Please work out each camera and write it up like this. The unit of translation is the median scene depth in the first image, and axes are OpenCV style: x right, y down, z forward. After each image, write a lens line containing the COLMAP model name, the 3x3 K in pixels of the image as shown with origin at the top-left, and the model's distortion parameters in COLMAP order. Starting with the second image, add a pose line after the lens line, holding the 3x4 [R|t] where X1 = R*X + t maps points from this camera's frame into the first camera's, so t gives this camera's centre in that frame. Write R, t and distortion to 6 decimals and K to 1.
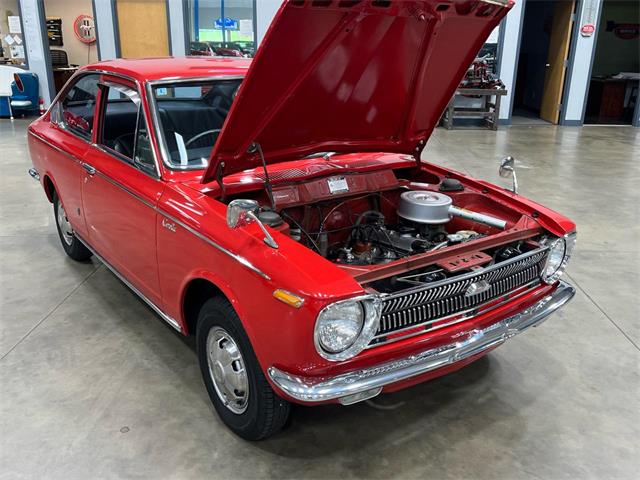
lens RADIAL K [[596.8, 0, 315.9], [0, 596.8, 243.5], [0, 0, 1]] dist [0.036207, 0.000000]
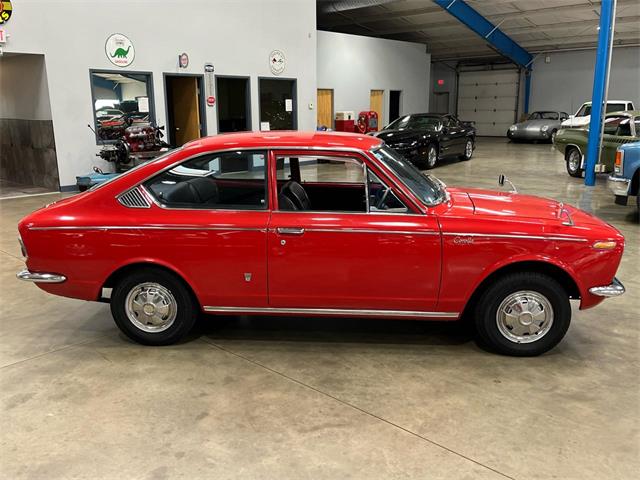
lens RADIAL K [[559.5, 0, 321.6], [0, 559.5, 238.2], [0, 0, 1]] dist [0.046338, -0.002978]
pose [[0.654727, -0.195588, 0.730122, -1.305188], [0.264092, 0.964258, 0.021489, -0.139926], [-0.708229, 0.178750, 0.682979, 0.269487]]
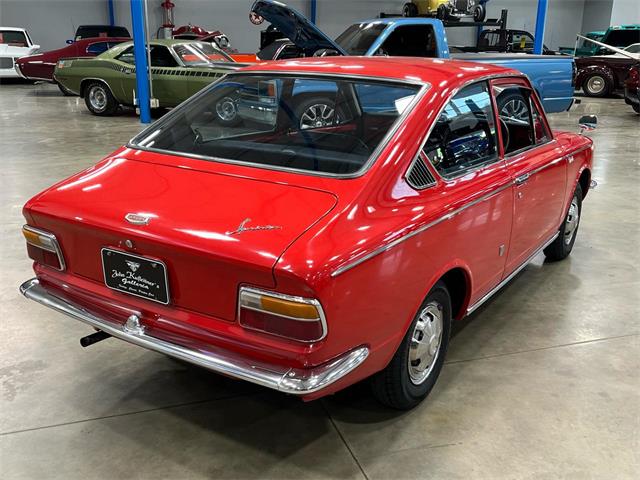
lens RADIAL K [[652.3, 0, 321.1], [0, 652.3, 226.2], [0, 0, 1]] dist [0.073447, 0.000000]
pose [[-0.357400, -0.278466, 0.891472, -1.399433], [0.277895, 0.879576, 0.386161, -0.638787], [-0.891650, 0.385749, -0.236976, 1.808175]]
